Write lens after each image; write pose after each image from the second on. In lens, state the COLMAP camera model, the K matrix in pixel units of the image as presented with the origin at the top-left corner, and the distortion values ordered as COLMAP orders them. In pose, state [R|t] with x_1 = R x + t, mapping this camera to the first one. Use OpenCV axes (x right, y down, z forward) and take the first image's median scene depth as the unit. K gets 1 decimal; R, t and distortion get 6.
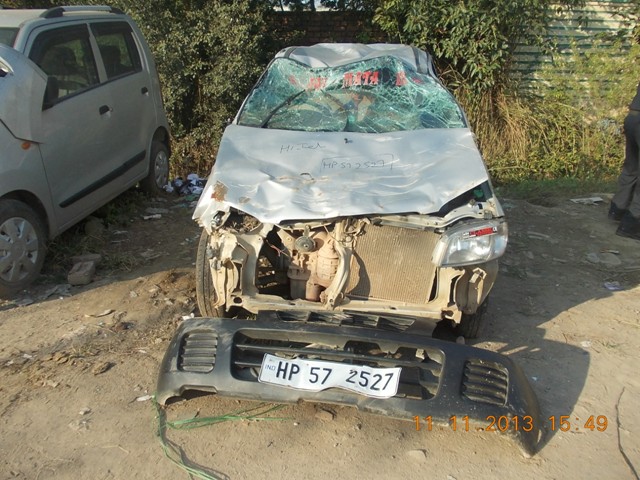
lens RADIAL K [[529.2, 0, 316.4], [0, 529.2, 237.6], [0, 0, 1]] dist [-0.013077, -0.019090]
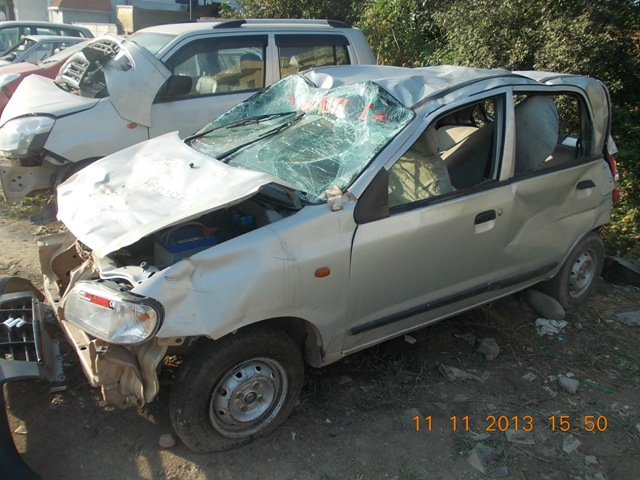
lens RADIAL K [[529.2, 0, 320.2], [0, 529.2, 240.9], [0, 0, 1]] dist [-0.013077, -0.019090]
pose [[0.625164, 0.295720, -0.722302, 0.741660], [-0.316181, 0.942061, 0.112032, -0.198457], [0.713582, 0.158340, 0.682443, 0.489680]]
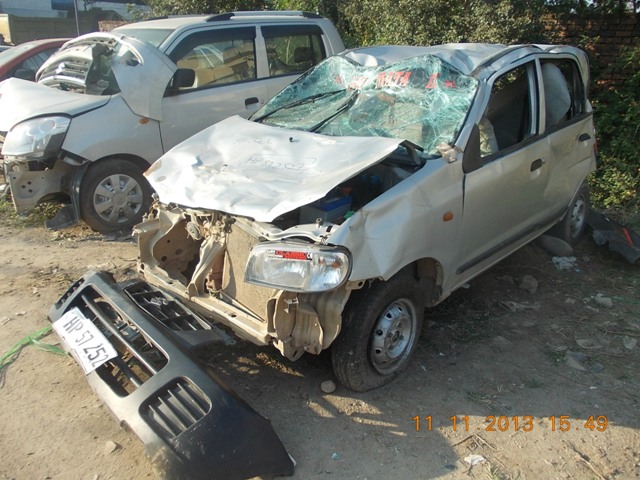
lens RADIAL K [[529.2, 0, 320.5], [0, 529.2, 240.3], [0, 0, 1]] dist [-0.013077, -0.019090]
pose [[0.775700, 0.214948, -0.593369, 0.598823], [-0.222222, 0.973025, 0.061971, -0.067283], [0.590683, 0.083789, 0.802542, 0.246205]]
